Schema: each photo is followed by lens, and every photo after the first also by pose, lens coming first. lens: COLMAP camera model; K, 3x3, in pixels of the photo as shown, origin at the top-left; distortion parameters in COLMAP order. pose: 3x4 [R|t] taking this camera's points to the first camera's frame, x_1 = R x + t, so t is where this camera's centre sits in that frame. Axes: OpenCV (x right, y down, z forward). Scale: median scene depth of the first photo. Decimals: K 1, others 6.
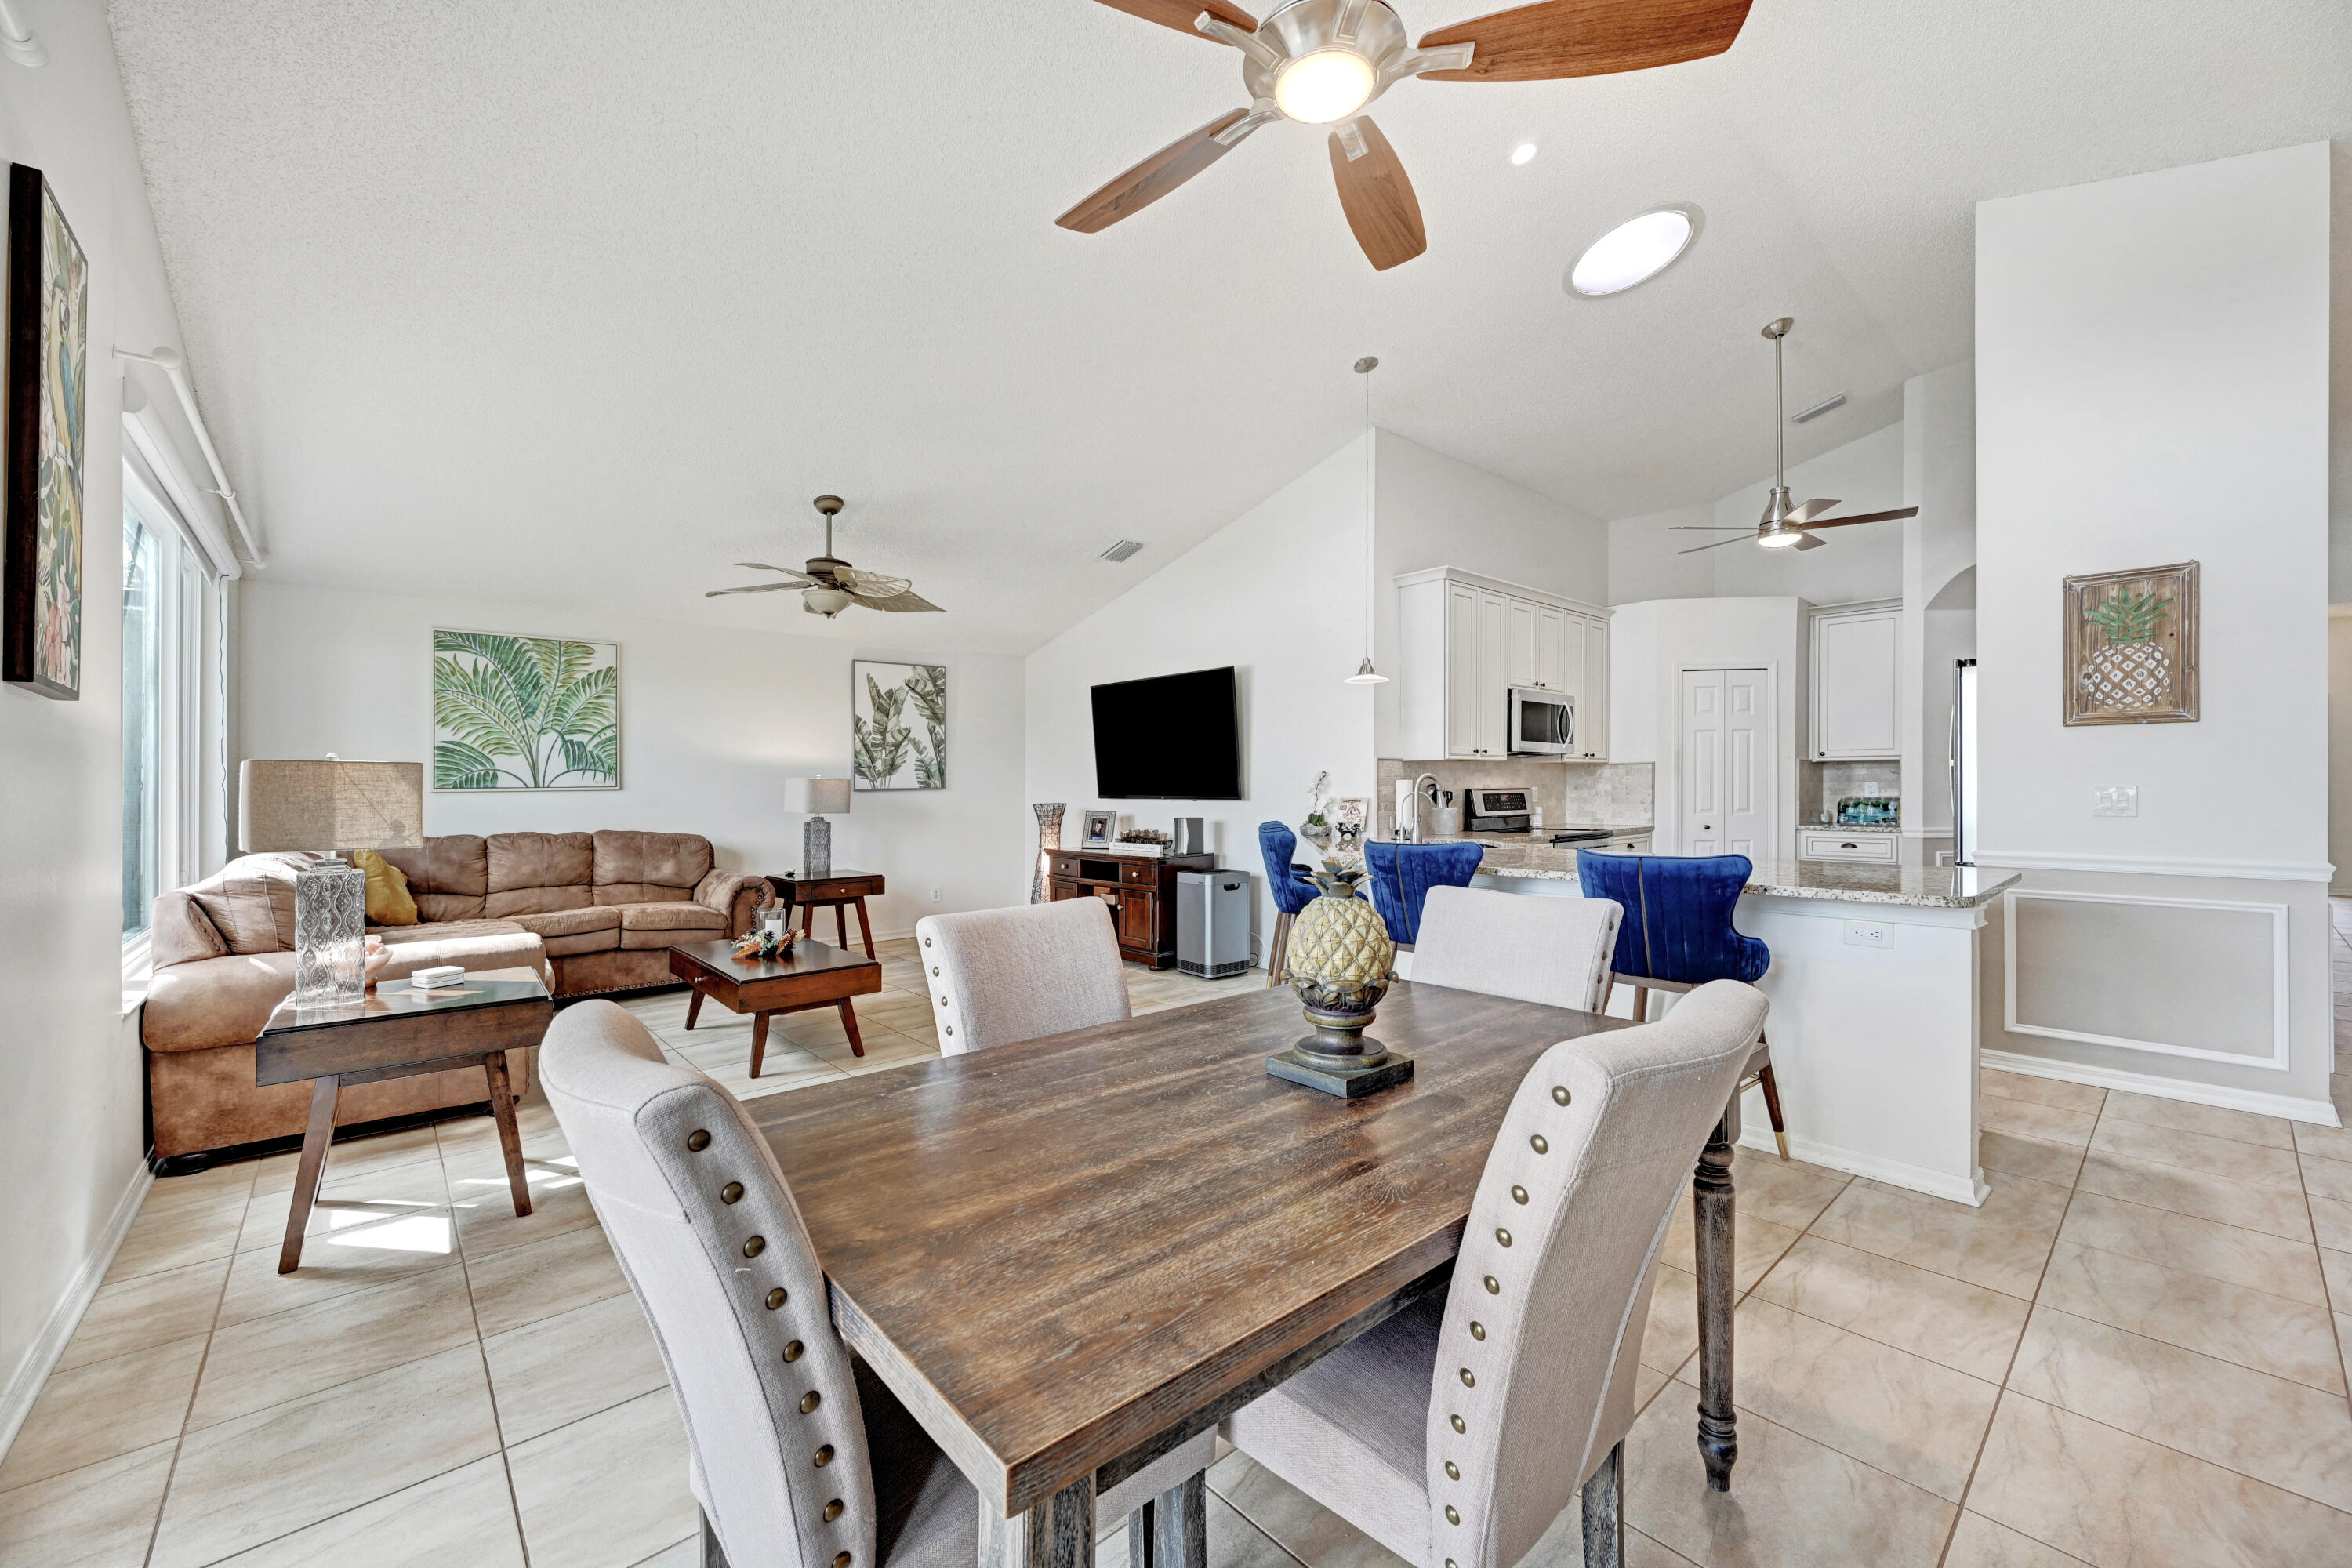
lens RADIAL K [[917.3, 0, 1143.4], [0, 917.3, 782.3], [0, 0, 1]] dist [-0.000210, -0.000070]
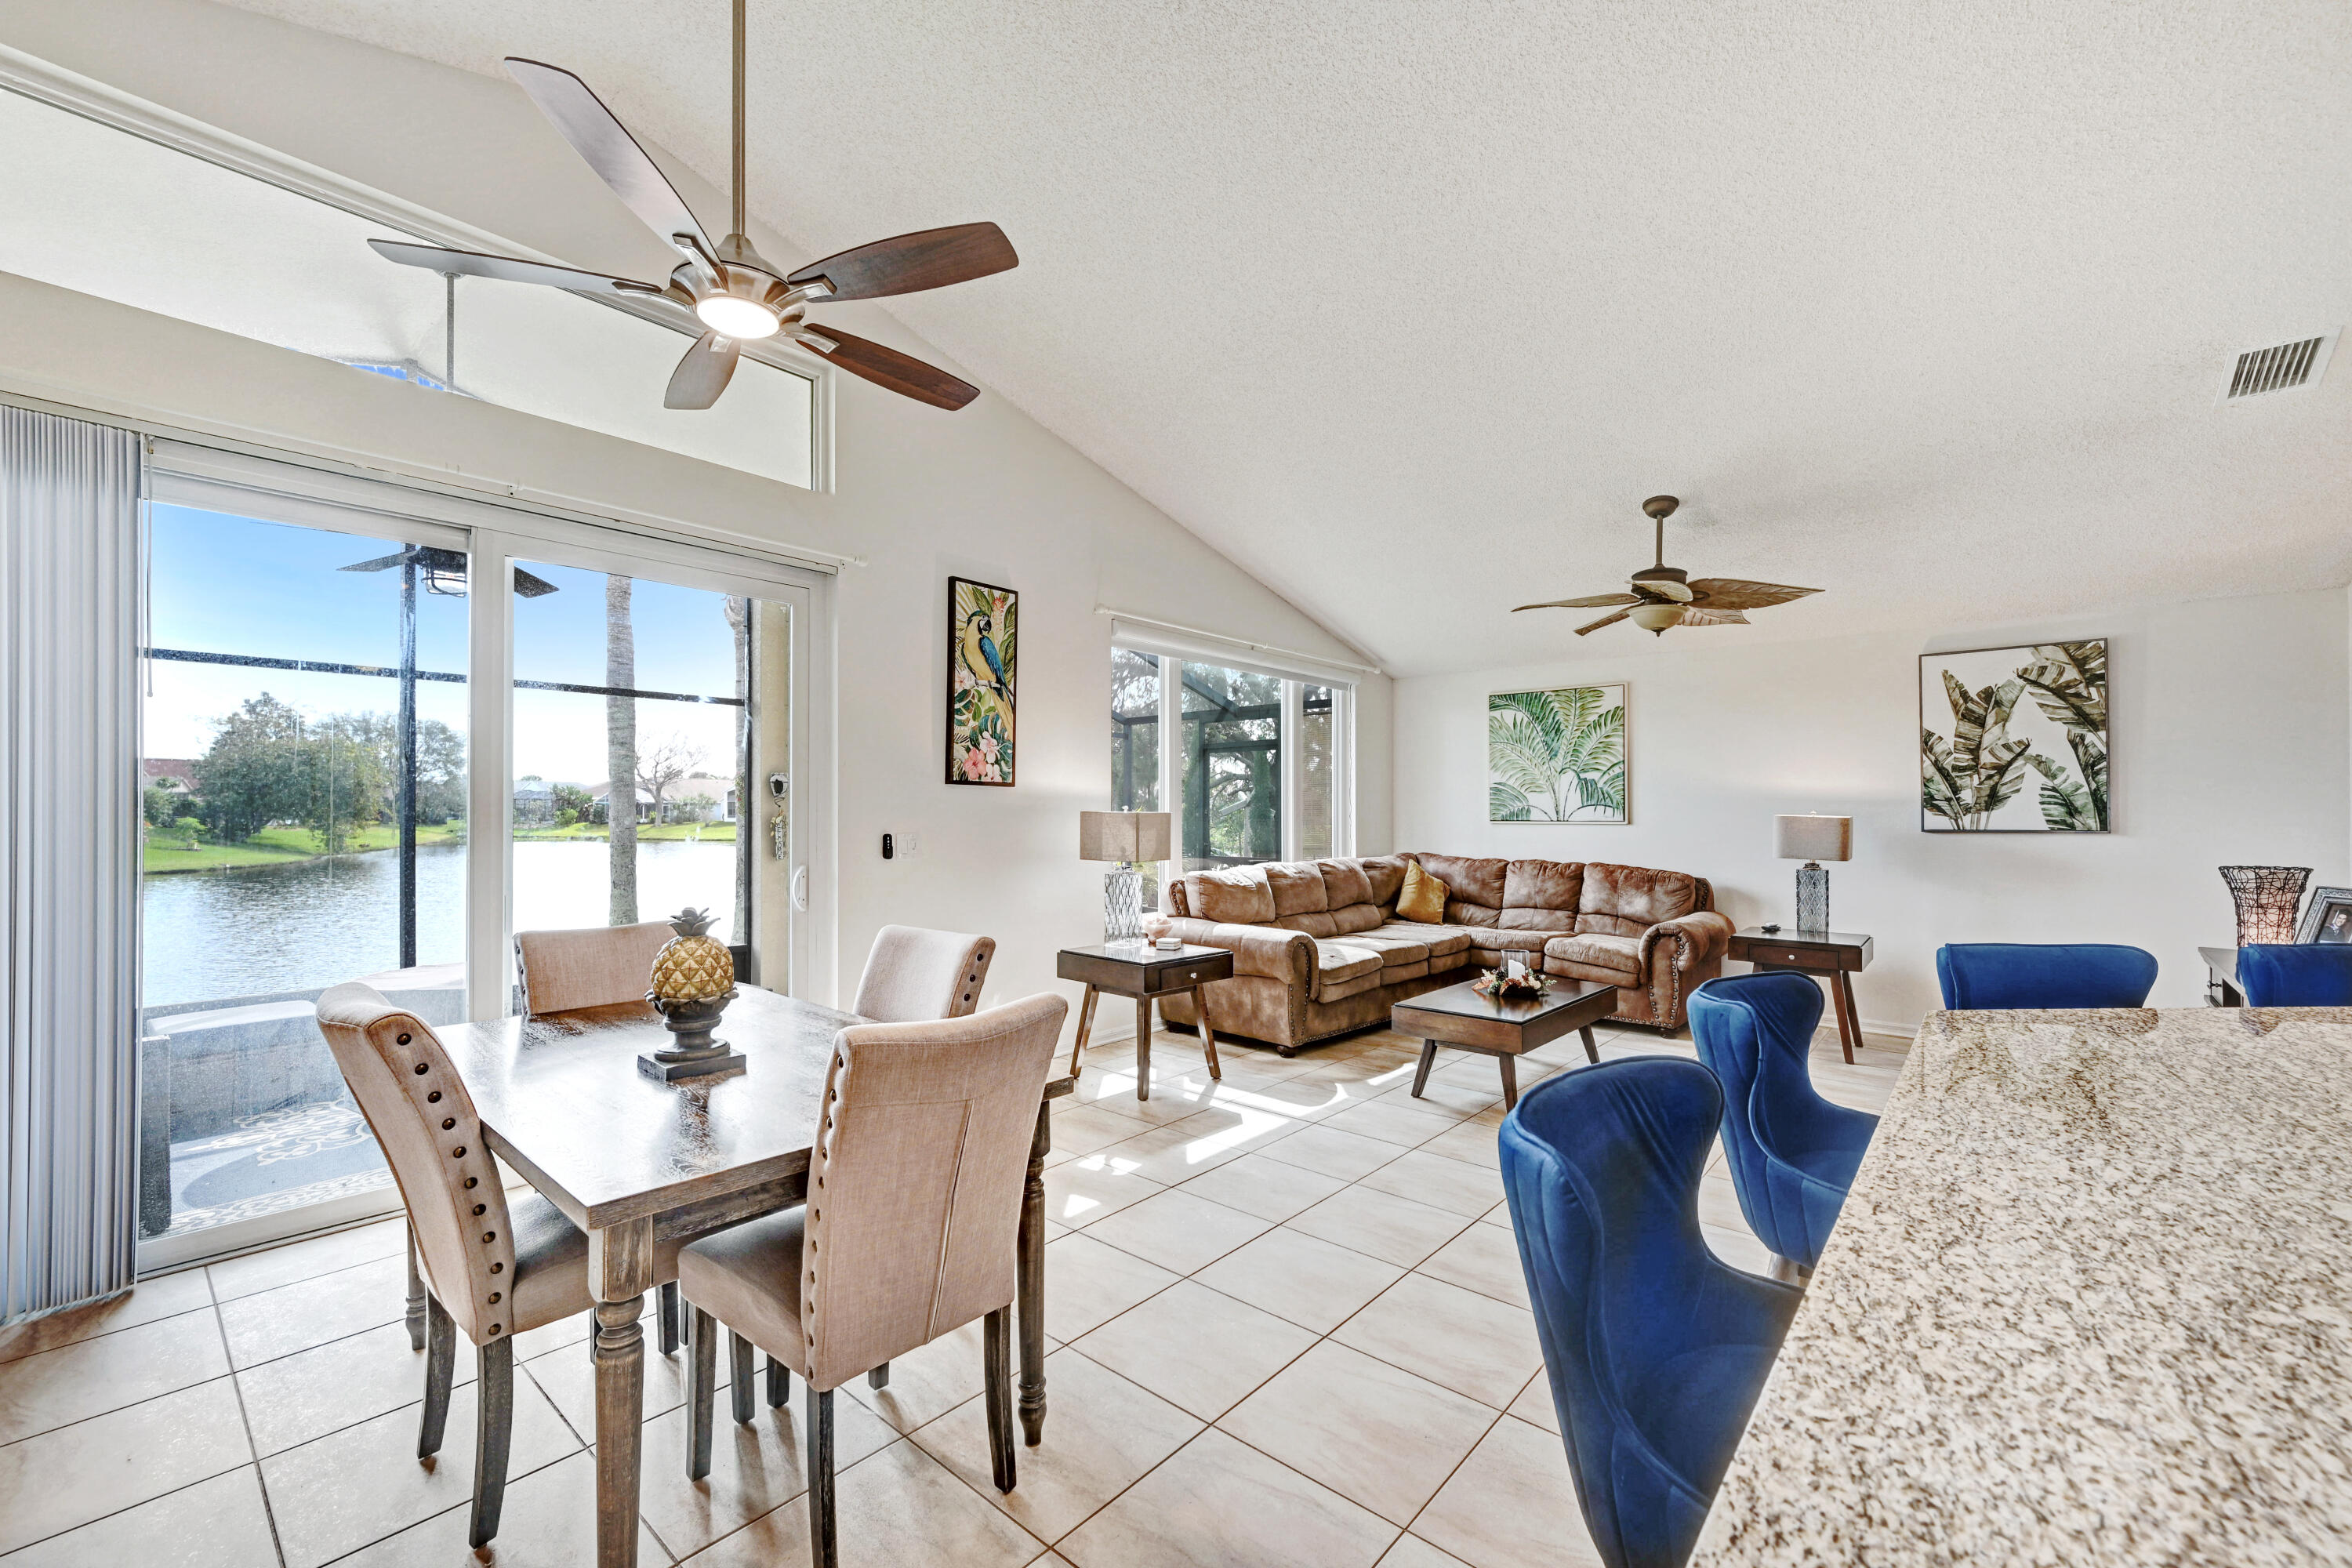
lens RADIAL K [[927.5, 0, 1183.5], [0, 927.5, 817.2], [0, 0, 1]] dist [-0.016544, -0.000001]
pose [[0.159730, 0.016246, -0.987027, 0.401257], [-0.000510, 0.999866, 0.016374, -0.017839], [0.987161, -0.002112, 0.159717, 0.365054]]
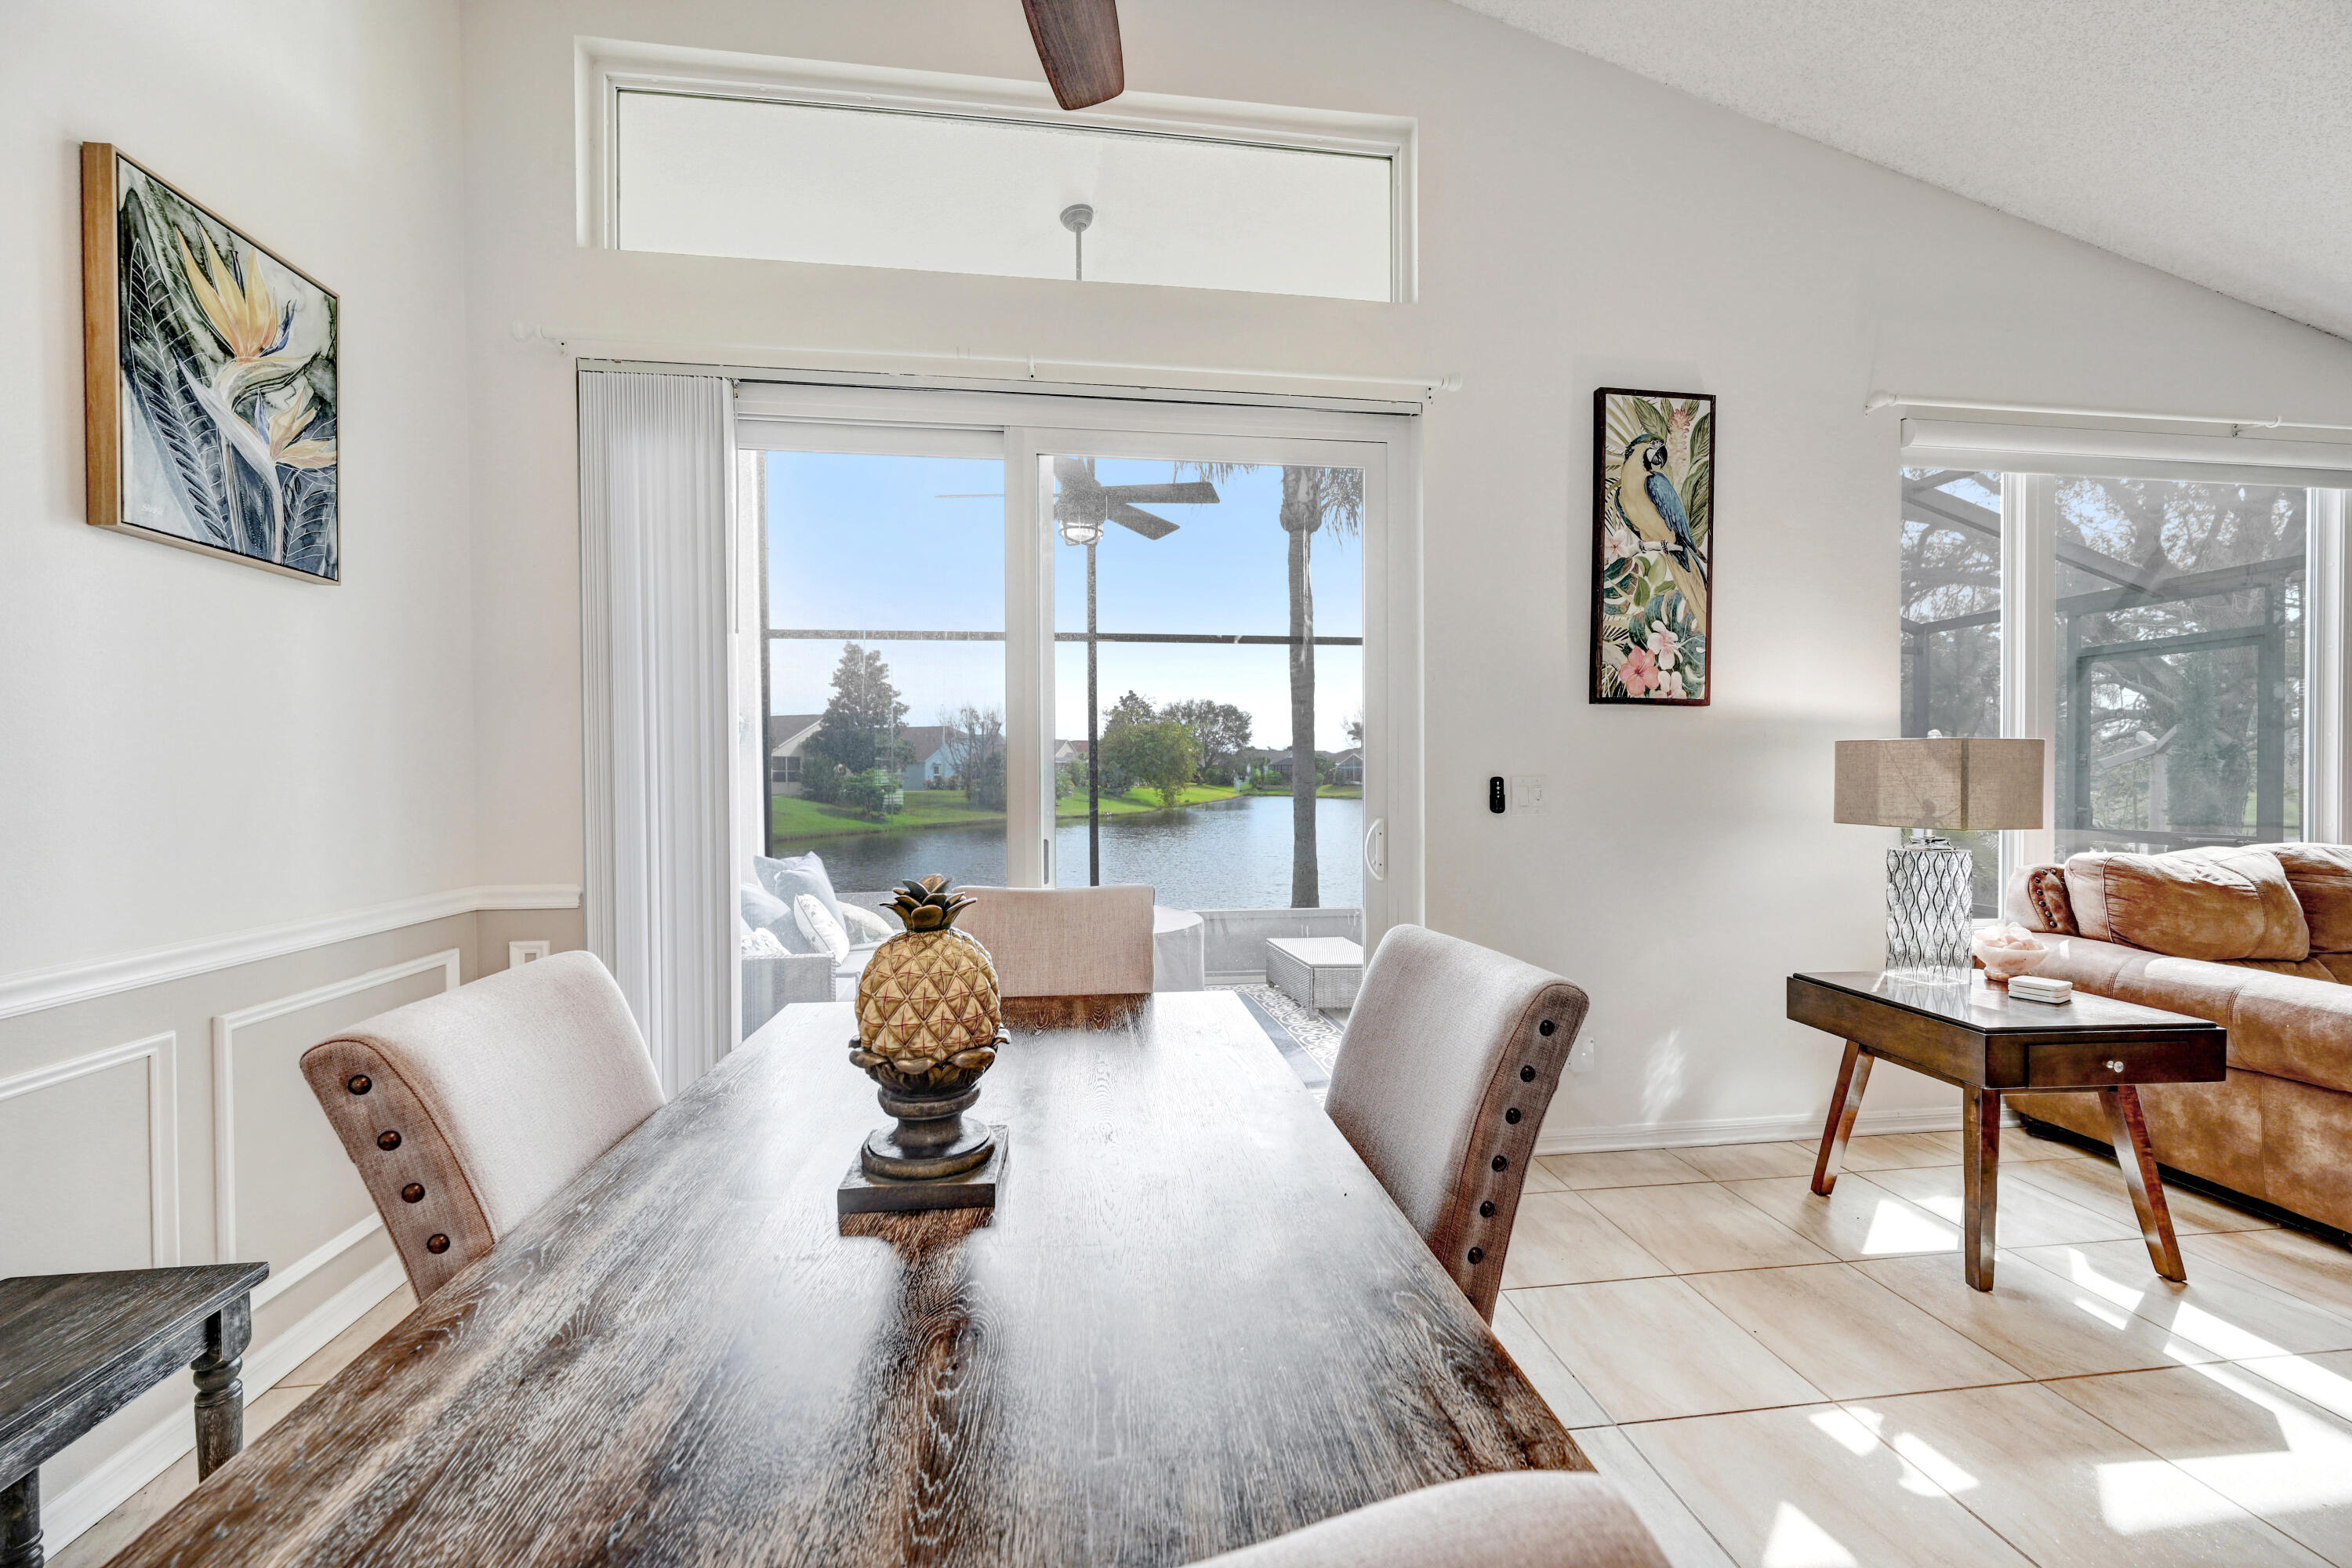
lens RADIAL K [[932.1, 0, 1176.0], [0, 932.1, 784.0], [0, 0, 1]] dist [-0.000217, -0.000161]
pose [[-0.538230, 0.021503, -0.842524, 0.177926], [0.011738, 0.999769, 0.018018, -0.000652], [0.842716, -0.000191, -0.538358, 0.377526]]
